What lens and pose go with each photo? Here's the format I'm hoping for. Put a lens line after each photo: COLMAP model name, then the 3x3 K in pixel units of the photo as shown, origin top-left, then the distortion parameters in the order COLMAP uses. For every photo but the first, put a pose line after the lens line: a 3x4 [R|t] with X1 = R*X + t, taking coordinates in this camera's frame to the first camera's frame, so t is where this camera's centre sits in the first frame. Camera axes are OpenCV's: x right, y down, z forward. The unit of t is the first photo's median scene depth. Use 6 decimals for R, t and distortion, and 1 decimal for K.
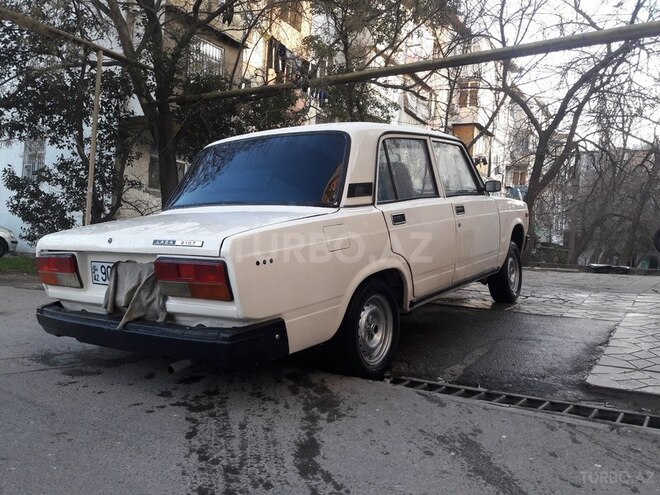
lens RADIAL K [[529.9, 0, 331.4], [0, 529.9, 245.9], [0, 0, 1]] dist [0.042568, -0.081171]
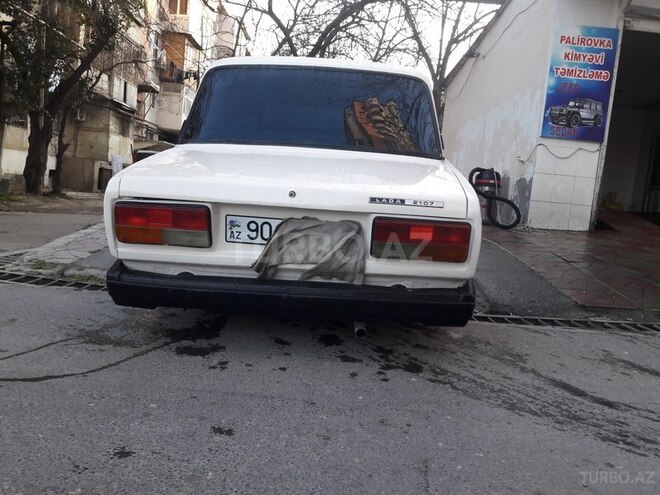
lens RADIAL K [[529.9, 0, 322.9], [0, 529.9, 244.5], [0, 0, 1]] dist [0.042568, -0.081171]
pose [[0.845623, -0.035930, 0.532570, -0.942952], [-0.047362, 0.988746, 0.141908, -0.059648], [-0.531675, -0.145225, 0.834405, 0.303255]]
